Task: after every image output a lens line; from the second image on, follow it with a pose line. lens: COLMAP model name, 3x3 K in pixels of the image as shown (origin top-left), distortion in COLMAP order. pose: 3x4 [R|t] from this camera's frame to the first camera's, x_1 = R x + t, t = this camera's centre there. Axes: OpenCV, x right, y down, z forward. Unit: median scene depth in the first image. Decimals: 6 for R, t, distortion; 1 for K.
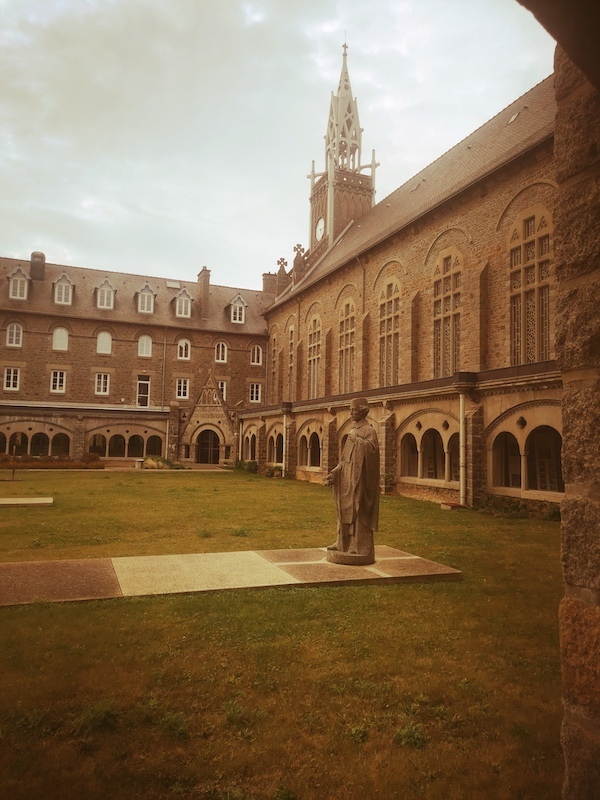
lens RADIAL K [[596.5, 0, 300.0], [0, 596.5, 400.0], [0, 0, 1]] dist [0.108107, -0.117783]
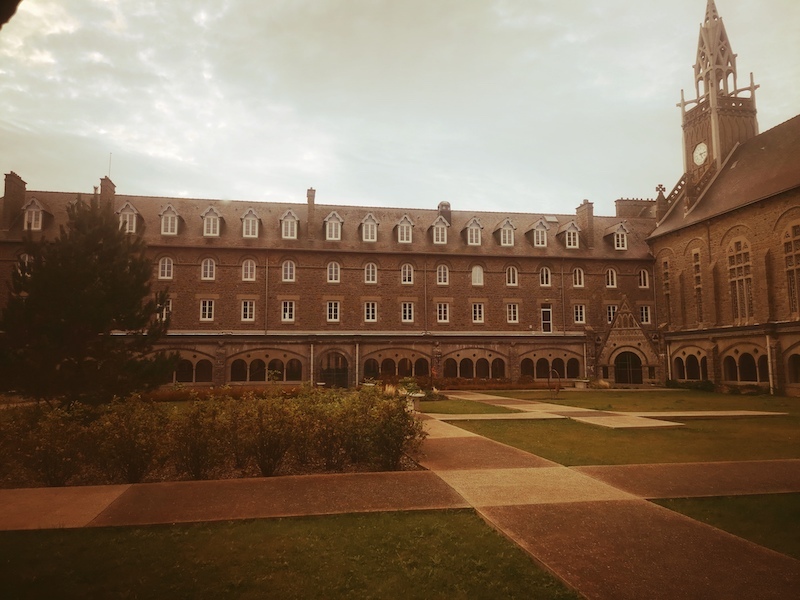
lens RADIAL K [[596.5, 0, 400.0], [0, 596.5, 300.0], [0, 0, 1]] dist [0.108107, -0.117783]
pose [[0.980701, -0.050639, -0.188840, -0.312176], [0.044100, 0.998278, -0.038671, -0.016822], [0.190473, 0.029597, 0.981246, -0.127889]]
